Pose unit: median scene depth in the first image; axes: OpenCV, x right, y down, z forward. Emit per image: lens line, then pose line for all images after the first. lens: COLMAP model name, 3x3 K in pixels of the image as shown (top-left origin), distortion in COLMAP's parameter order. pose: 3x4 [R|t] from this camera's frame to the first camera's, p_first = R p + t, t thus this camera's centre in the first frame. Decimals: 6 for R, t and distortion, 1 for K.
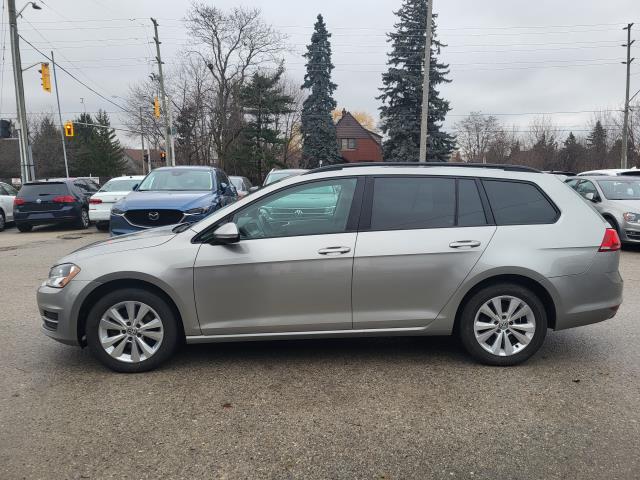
lens RADIAL K [[470.0, 0, 322.4], [0, 470.0, 239.0], [0, 0, 1]] dist [0.054355, -0.043784]
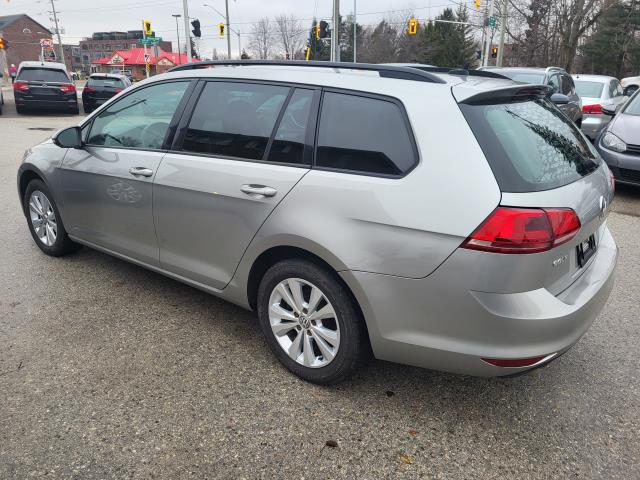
lens RADIAL K [[470.0, 0, 322.4], [0, 470.0, 239.0], [0, 0, 1]] dist [0.054355, -0.043784]
pose [[0.772224, 0.221471, -0.595500, 0.766112], [-0.097901, 0.967563, 0.232889, -0.084327], [0.627762, -0.121542, 0.768858, 0.526602]]
